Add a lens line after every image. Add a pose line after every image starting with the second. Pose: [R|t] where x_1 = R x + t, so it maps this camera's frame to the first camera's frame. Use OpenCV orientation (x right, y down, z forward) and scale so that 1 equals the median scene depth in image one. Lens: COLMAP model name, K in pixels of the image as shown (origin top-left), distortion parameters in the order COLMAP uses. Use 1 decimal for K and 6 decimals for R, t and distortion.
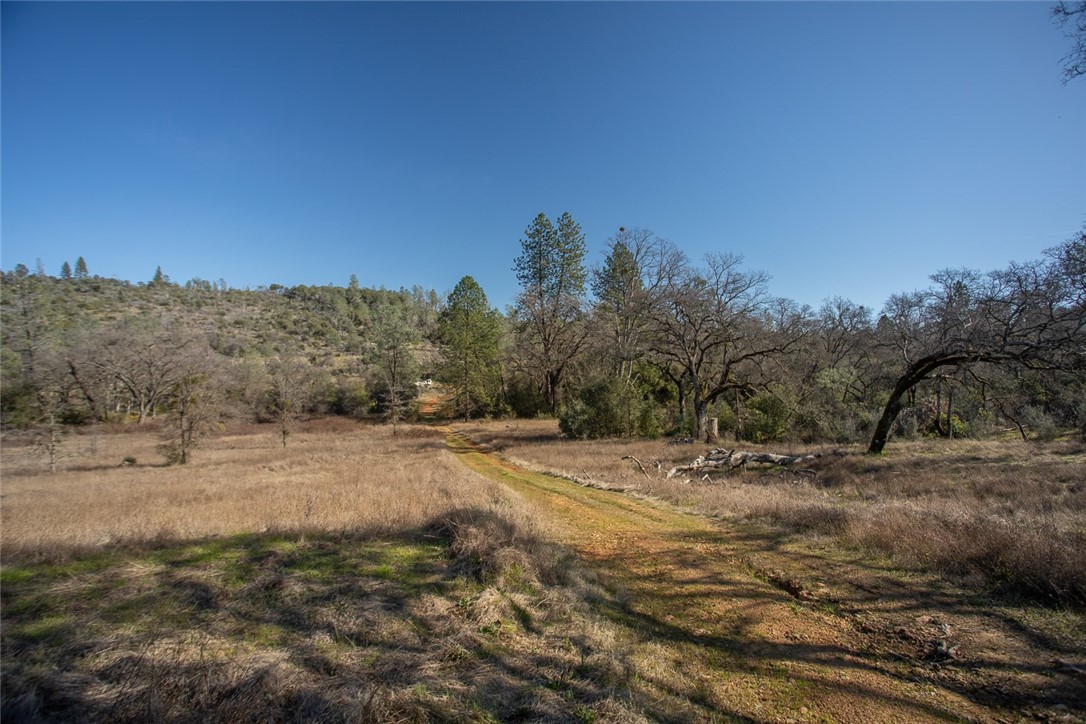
lens RADIAL K [[522.8, 0, 548.5], [0, 522.8, 365.3], [0, 0, 1]] dist [-0.072363, 0.032858]
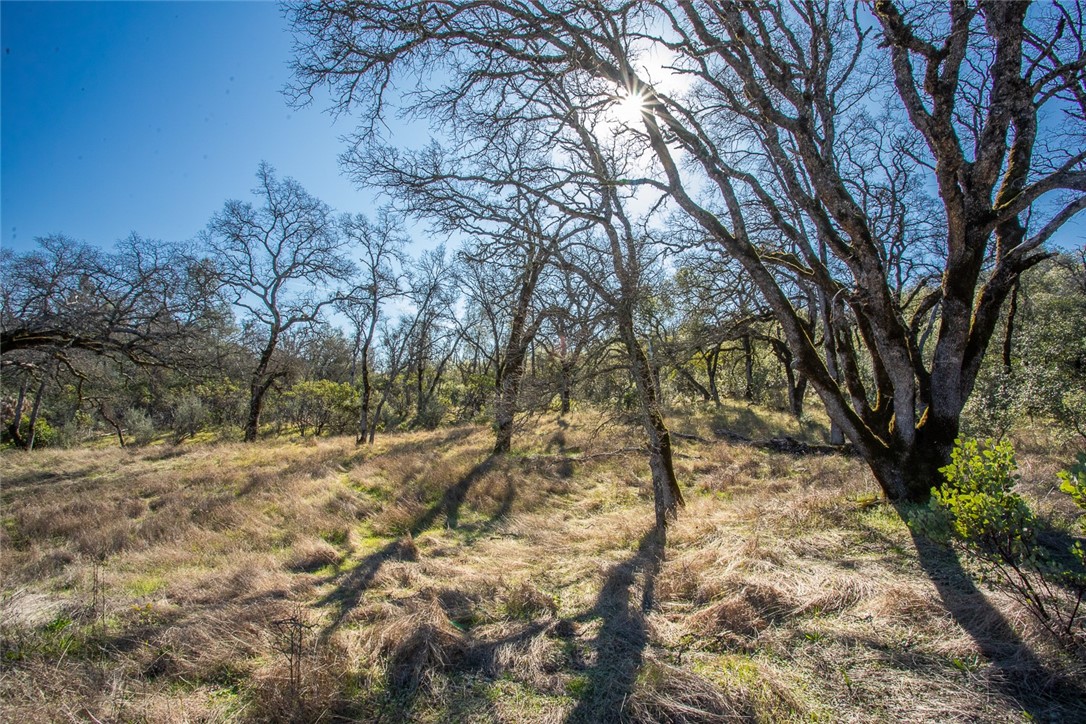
lens RADIAL K [[522.8, 0, 548.5], [0, 522.8, 365.3], [0, 0, 1]] dist [-0.072363, 0.032858]
pose [[0.130291, 0.095955, 0.986822, 0.163768], [-0.085105, 0.992715, -0.085291, 0.020676], [-0.987817, -0.072871, 0.137508, 0.150954]]
